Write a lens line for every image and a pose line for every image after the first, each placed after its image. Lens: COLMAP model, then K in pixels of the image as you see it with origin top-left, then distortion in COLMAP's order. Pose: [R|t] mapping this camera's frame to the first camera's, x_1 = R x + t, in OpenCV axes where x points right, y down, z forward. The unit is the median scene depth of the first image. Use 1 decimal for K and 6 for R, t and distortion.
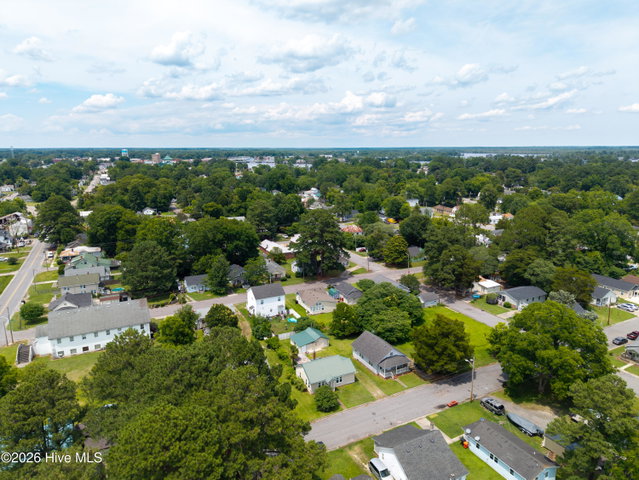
lens RADIAL K [[426.4, 0, 319.5], [0, 426.4, 240.0], [0, 0, 1]] dist [0.046413, -0.050323]
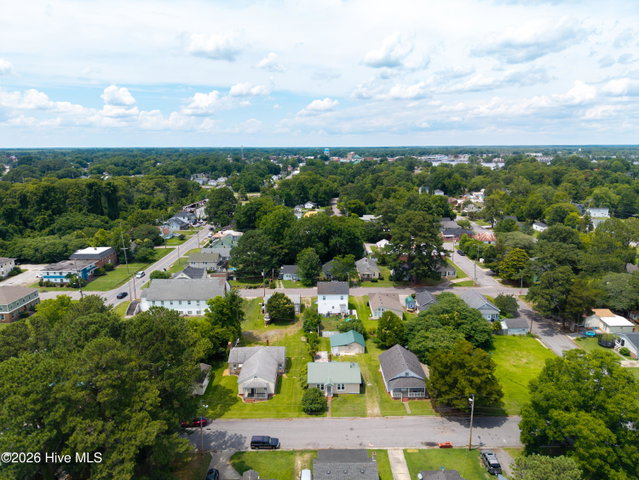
lens RADIAL K [[426.4, 0, 319.5], [0, 426.4, 240.0], [0, 0, 1]] dist [0.046413, -0.050323]
pose [[0.896572, 0.094314, -0.432739, 0.215938], [-0.092719, 0.995382, 0.024839, -0.012953], [0.433084, 0.017853, 0.901177, 0.055732]]
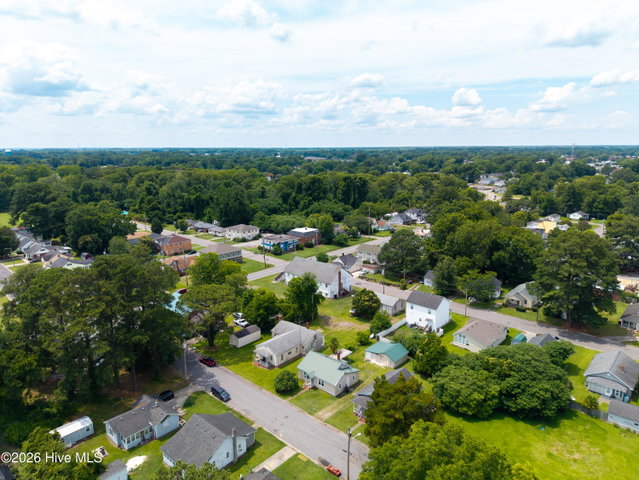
lens RADIAL K [[426.4, 0, 319.5], [0, 426.4, 240.0], [0, 0, 1]] dist [0.046413, -0.050323]
pose [[0.359946, 0.202272, -0.910783, 0.483606], [-0.196769, 0.970715, 0.137818, -0.069856], [0.911987, 0.129607, 0.389206, 0.316532]]
